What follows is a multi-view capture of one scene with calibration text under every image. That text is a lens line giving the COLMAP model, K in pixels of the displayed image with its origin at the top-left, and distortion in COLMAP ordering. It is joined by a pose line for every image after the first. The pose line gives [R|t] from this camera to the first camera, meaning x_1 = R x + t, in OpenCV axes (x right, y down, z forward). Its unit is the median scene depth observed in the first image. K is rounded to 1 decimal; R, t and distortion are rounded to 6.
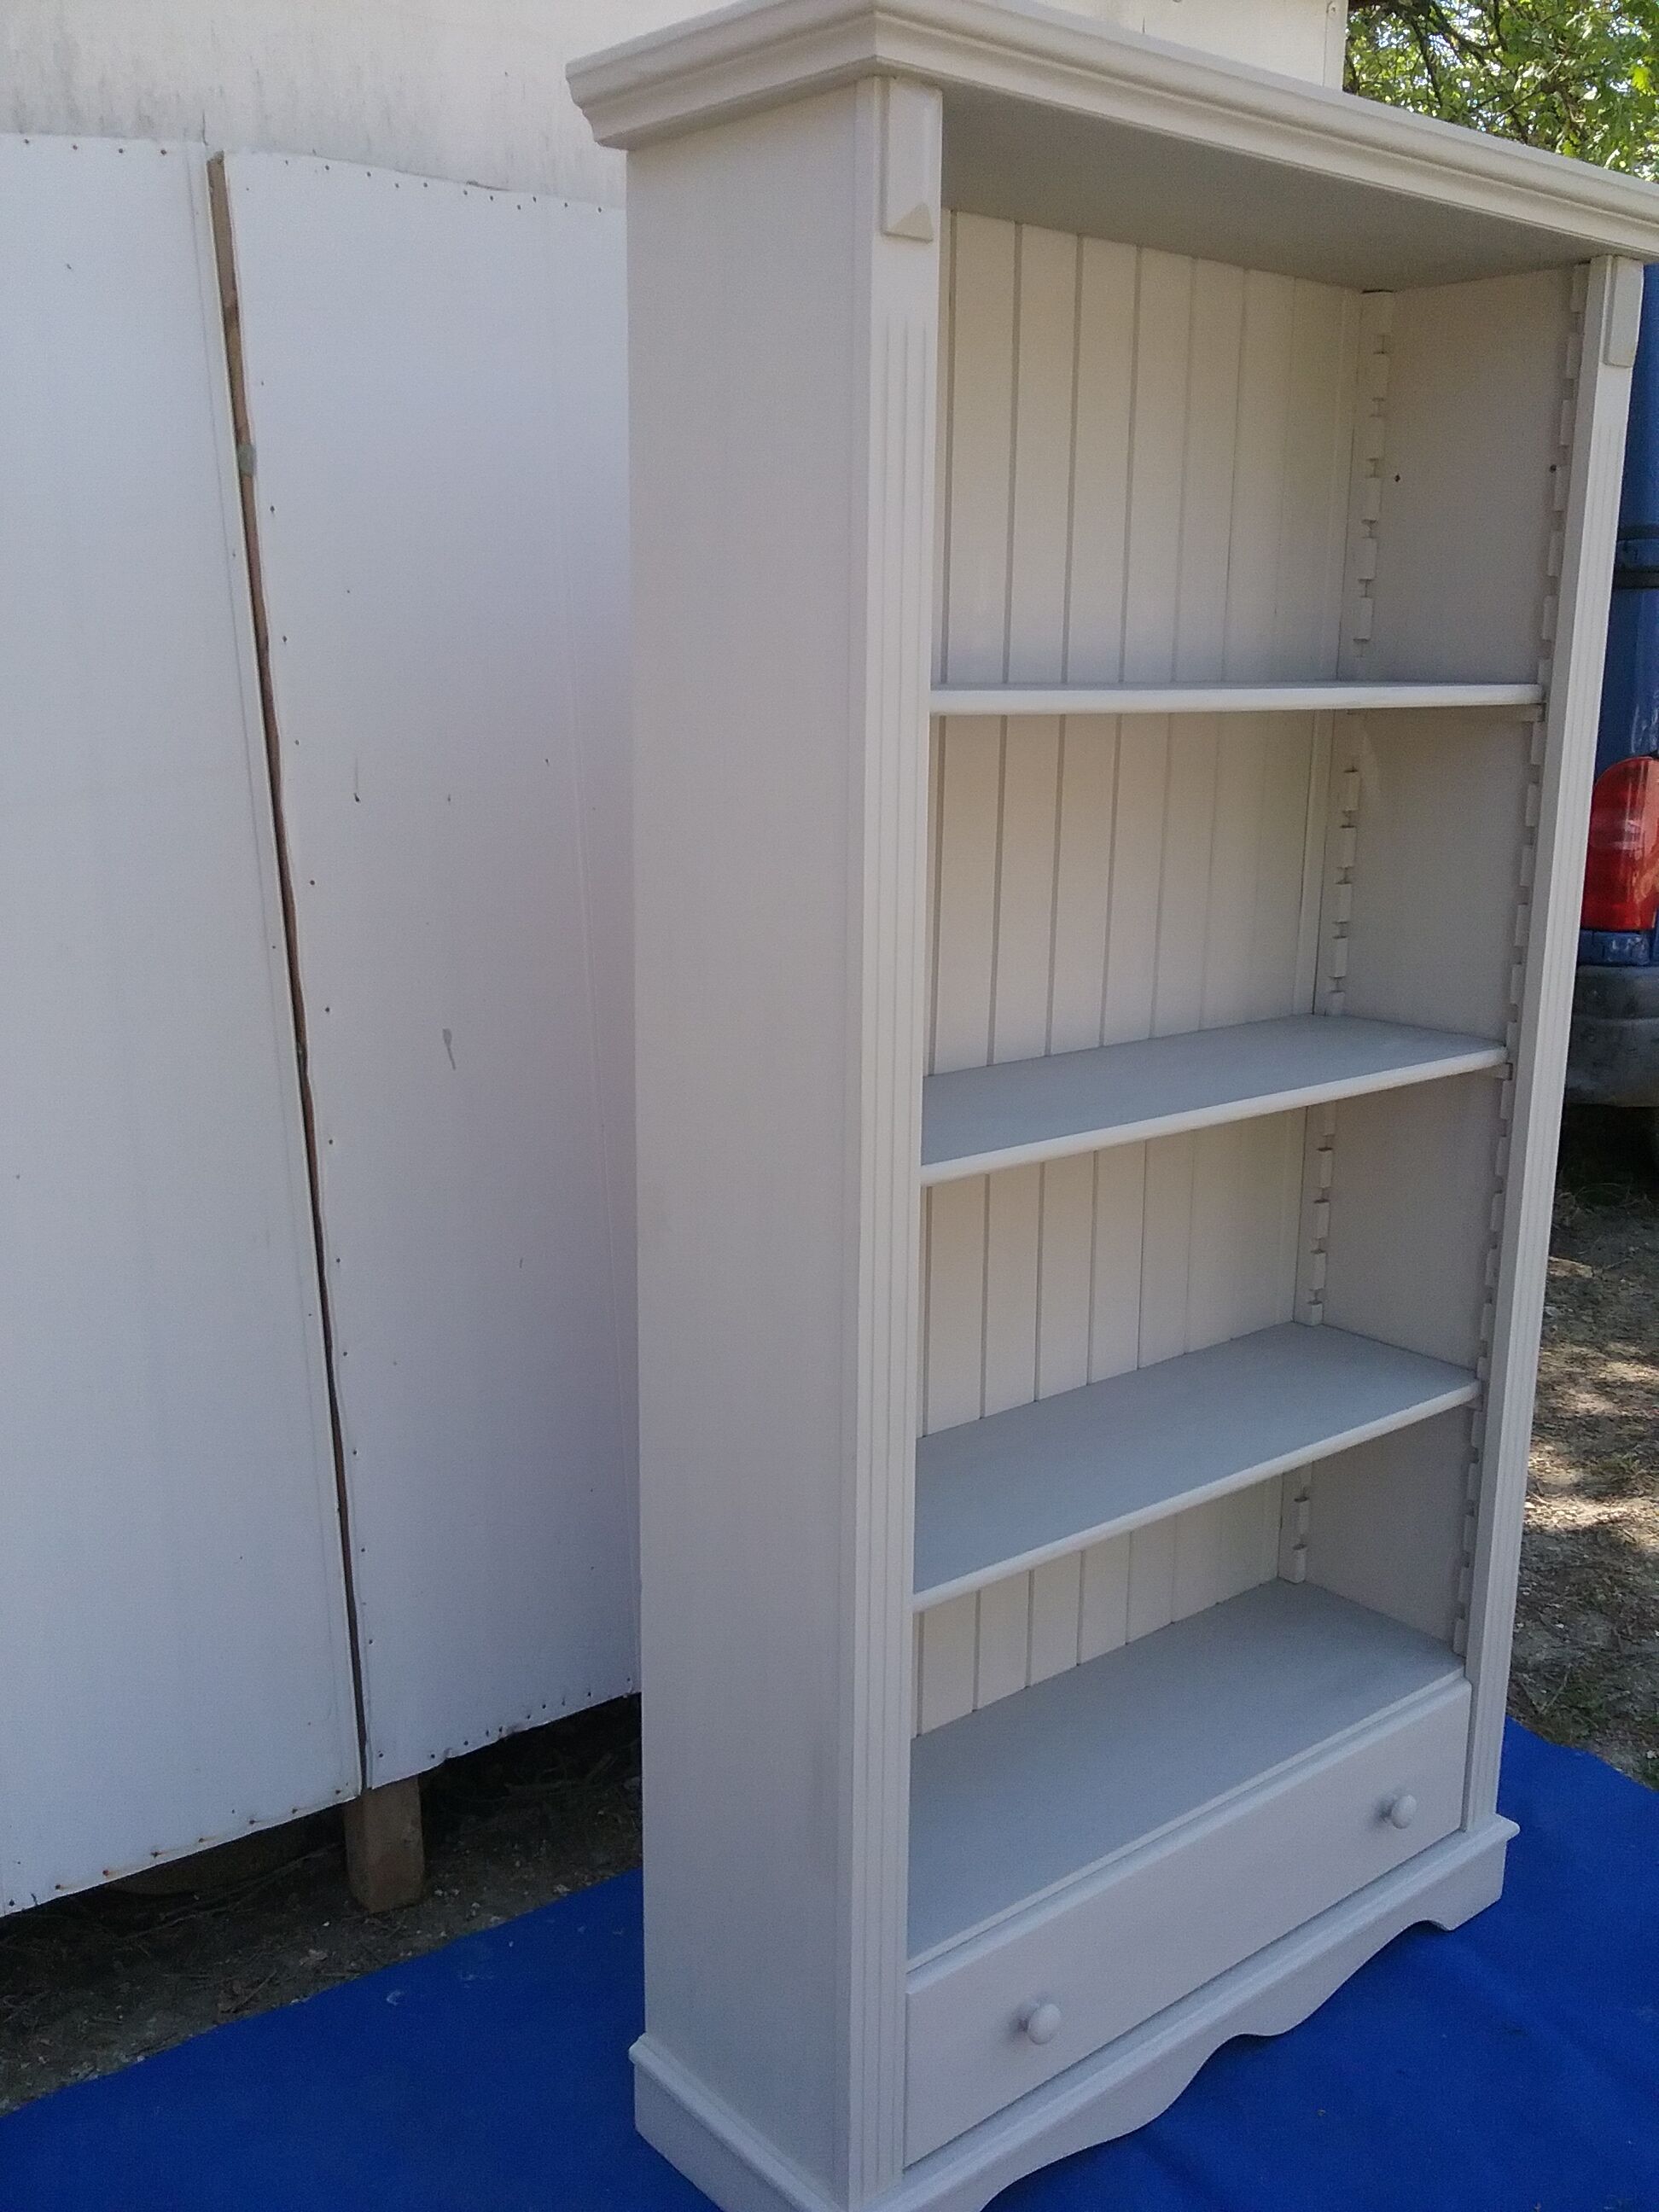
lens RADIAL K [[2047.8, 0, 801.5], [0, 2047.8, 1153.2], [0, 0, 1]] dist [0.092838, -0.176473]
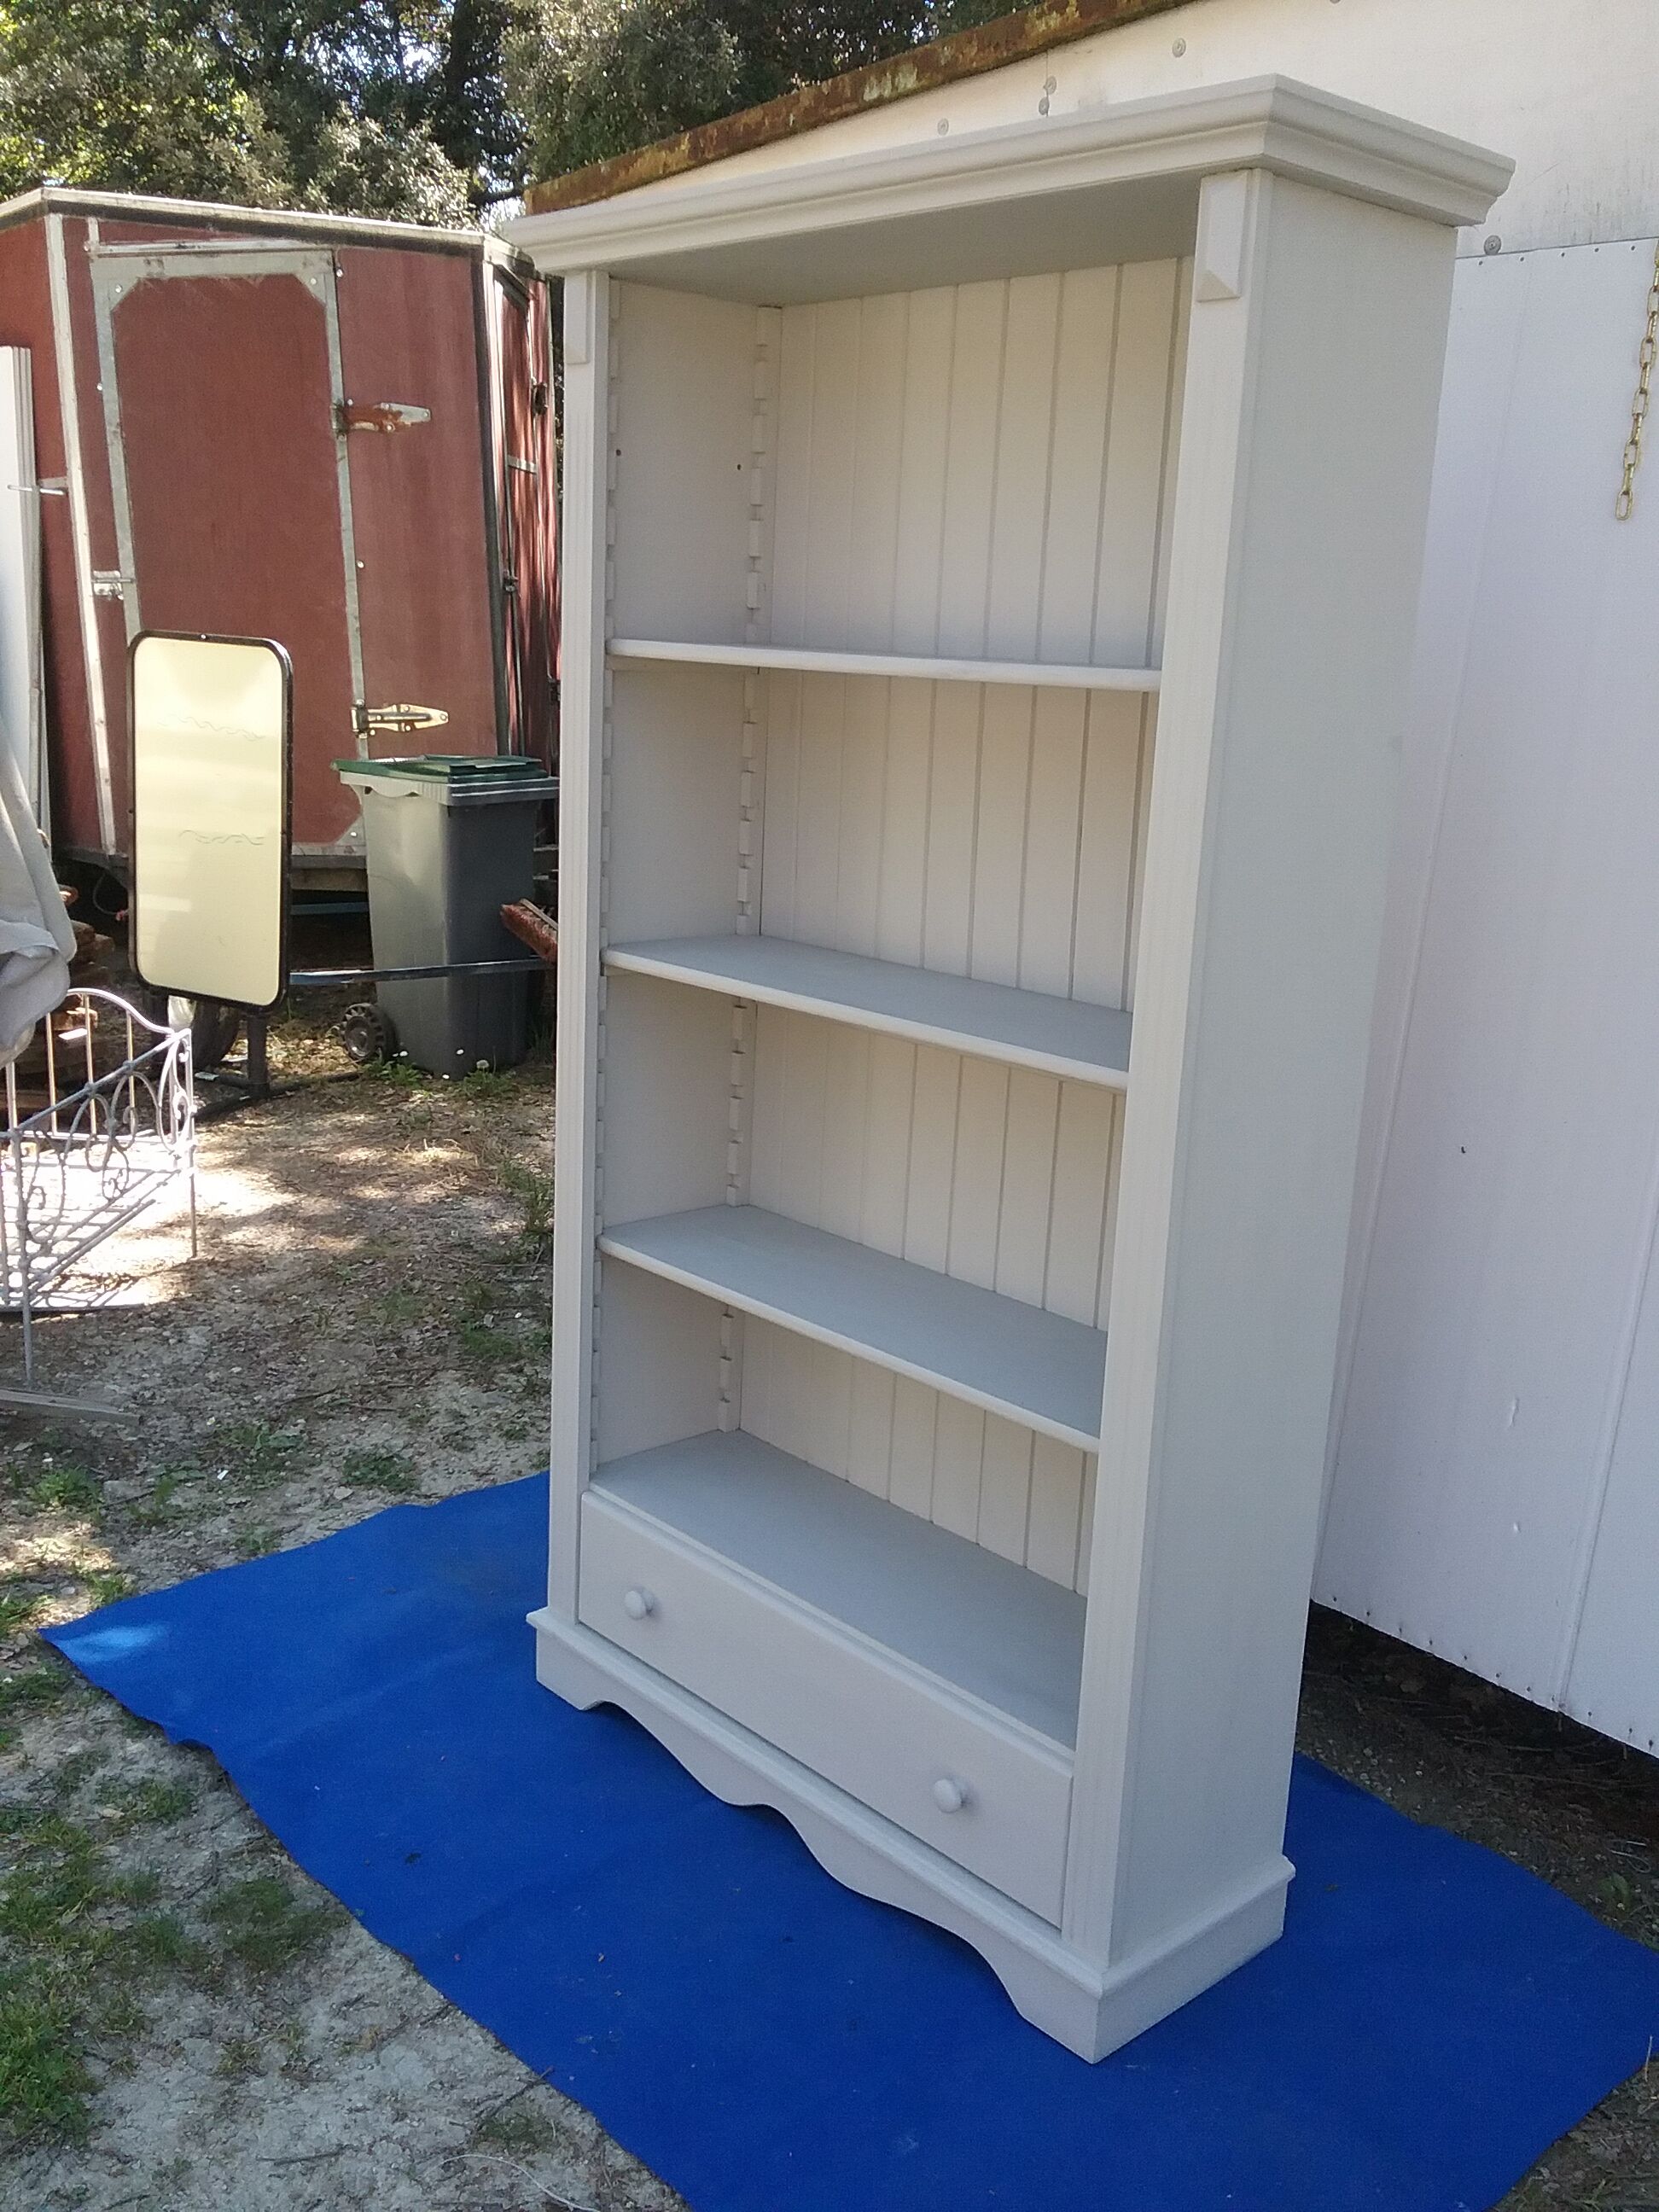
lens RADIAL K [[2022.9, 0, 845.6], [0, 2022.9, 1147.3], [0, 0, 1]] dist [0.061263, -0.166963]
pose [[0.050015, 0.240221, -0.969429, 1.167107], [-0.277297, 0.935822, 0.217587, -0.173498], [0.959481, 0.257937, 0.113418, 0.768889]]
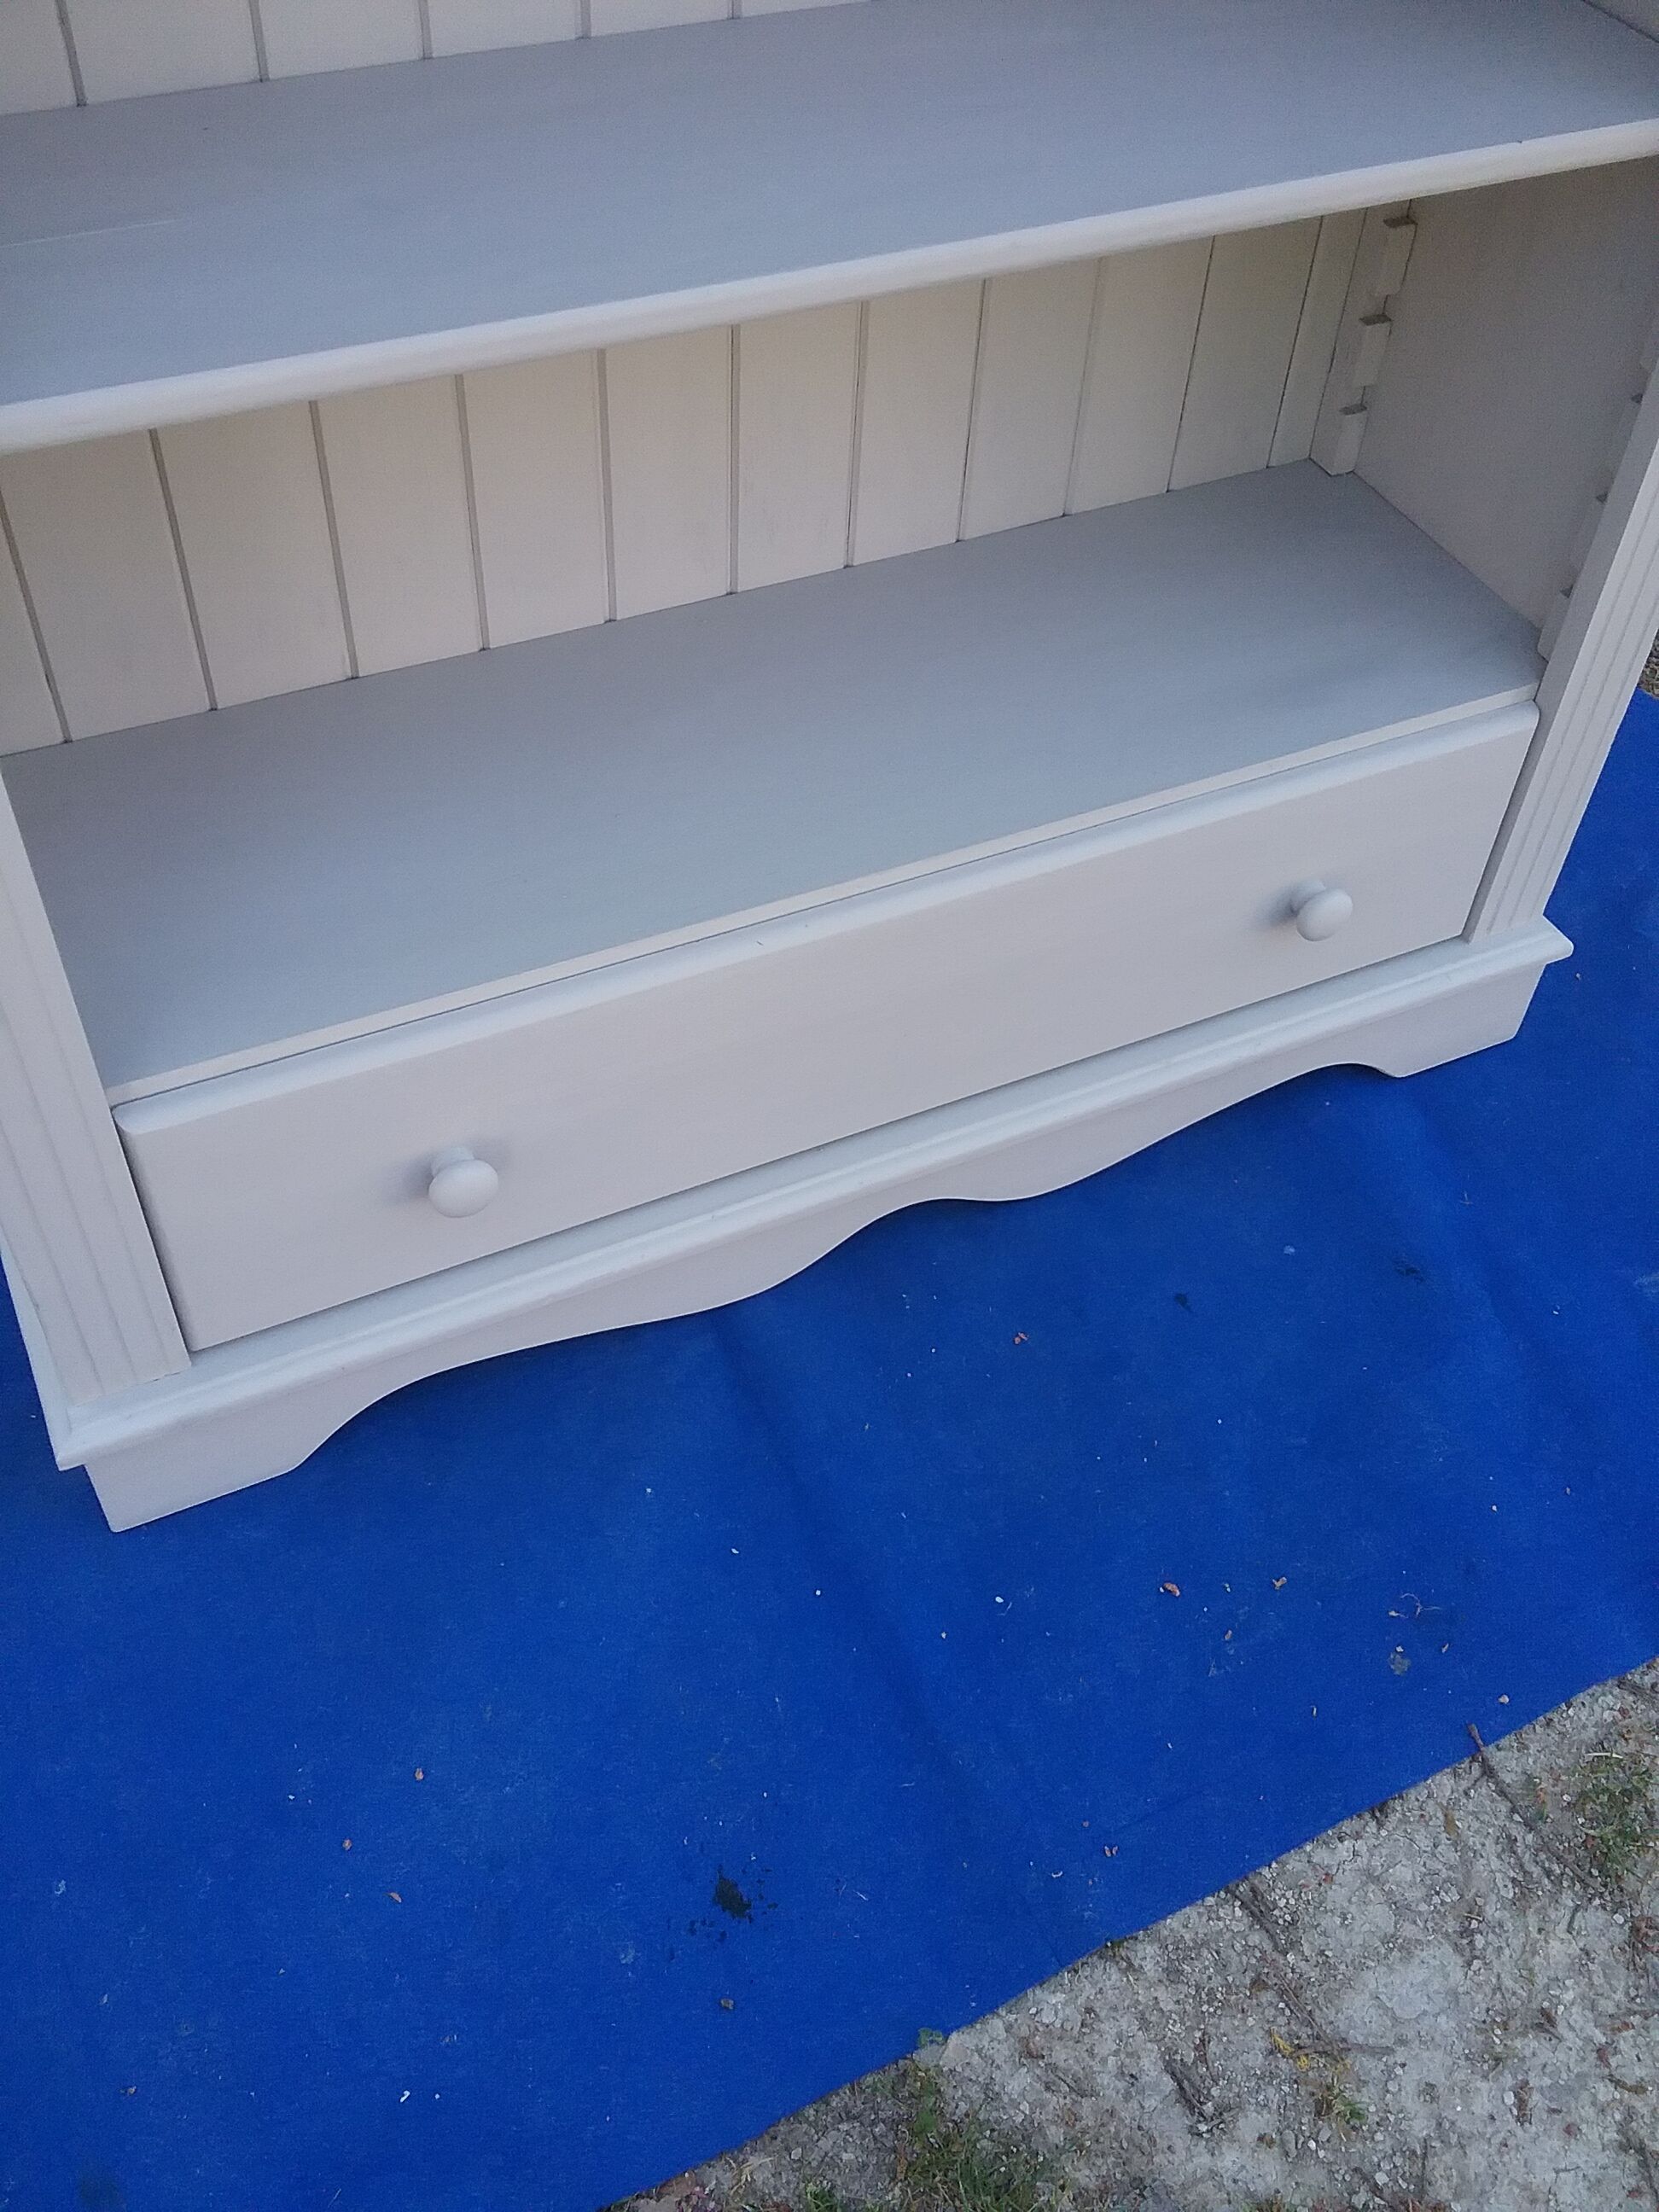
lens RADIAL K [[2022.9, 0, 845.6], [0, 2022.9, 1147.3], [0, 0, 1]] dist [0.061263, -0.166963]
pose [[0.969257, 0.203605, -0.138152, 0.255453], [-0.091657, 0.819842, 0.565207, 0.067076], [0.228341, -0.535168, 0.813299, 0.485186]]
